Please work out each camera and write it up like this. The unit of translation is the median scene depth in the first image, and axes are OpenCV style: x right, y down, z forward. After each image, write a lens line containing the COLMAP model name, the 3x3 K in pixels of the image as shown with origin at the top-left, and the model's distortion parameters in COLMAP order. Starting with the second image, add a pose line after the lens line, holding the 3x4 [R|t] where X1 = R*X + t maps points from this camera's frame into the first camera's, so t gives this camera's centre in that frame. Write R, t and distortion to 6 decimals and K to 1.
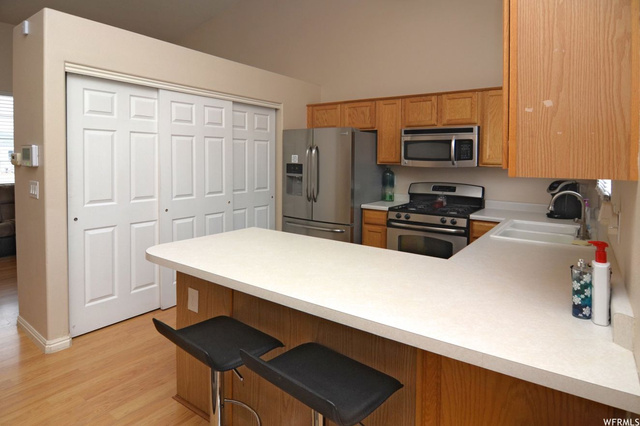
lens RADIAL K [[368.9, 0, 305.3], [0, 368.9, 196.1], [0, 0, 1]] dist [-0.018163, -0.006350]
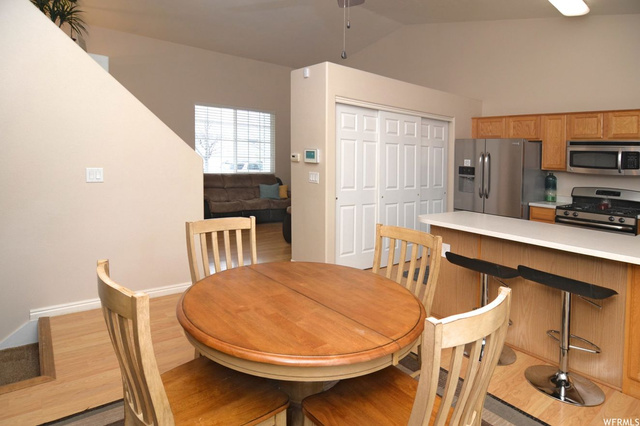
lens RADIAL K [[368.9, 0, 308.9], [0, 368.9, 179.6], [0, 0, 1]] dist [-0.018163, -0.006350]
pose [[0.965514, 0.044856, -0.256458, -0.220297], [-0.056287, 0.997714, -0.037401, 0.030605], [0.254194, 0.050547, 0.965831, -0.314630]]
